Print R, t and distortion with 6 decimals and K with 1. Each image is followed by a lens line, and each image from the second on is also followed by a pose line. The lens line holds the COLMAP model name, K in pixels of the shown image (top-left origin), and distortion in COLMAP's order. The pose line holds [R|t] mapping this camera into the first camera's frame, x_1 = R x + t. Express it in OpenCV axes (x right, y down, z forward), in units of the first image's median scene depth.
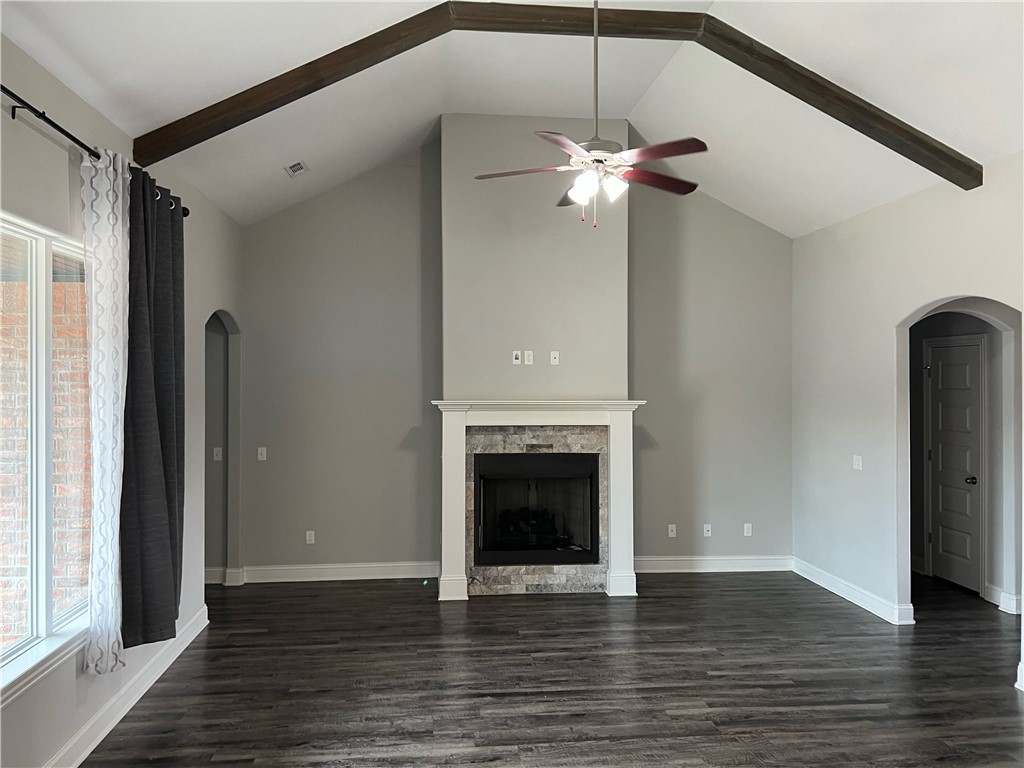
lens RADIAL K [[764.9, 0, 501.2], [0, 764.9, 358.4], [0, 0, 1]] dist [0.052674, -0.059289]
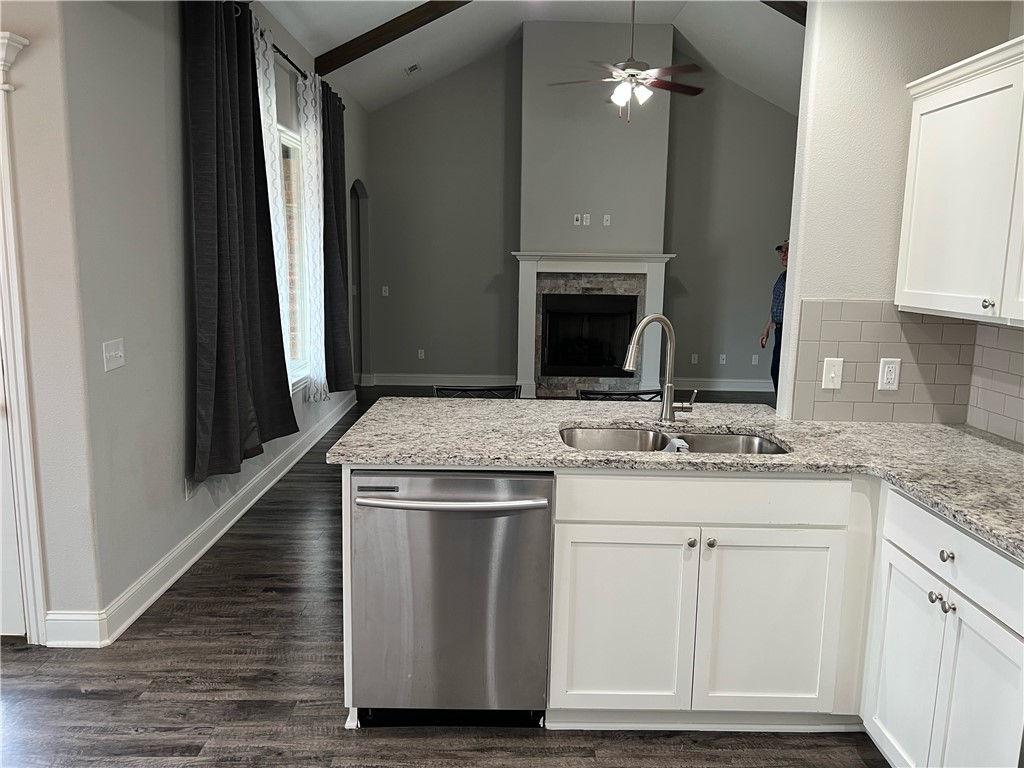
lens RADIAL K [[764.9, 0, 503.2], [0, 764.9, 382.0], [0, 0, 1]] dist [0.052674, -0.059289]
pose [[0.995748, 0.030425, -0.086949, 0.016797], [-0.013437, 0.981760, 0.189647, 0.024053], [0.091133, -0.187672, 0.977995, -0.337692]]
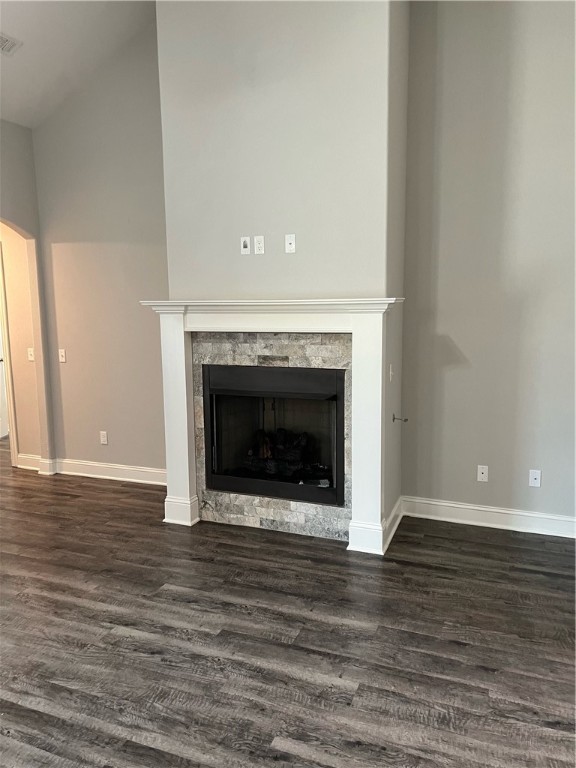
lens RADIAL K [[573.6, 0, 282.2], [0, 573.6, 391.3], [0, 0, 1]] dist [0.052674, -0.059289]
pose [[0.888901, 0.057409, -0.454488, 0.337973], [0.025464, 0.984390, 0.174147, 0.044859], [0.457392, -0.166373, 0.873563, 0.476940]]
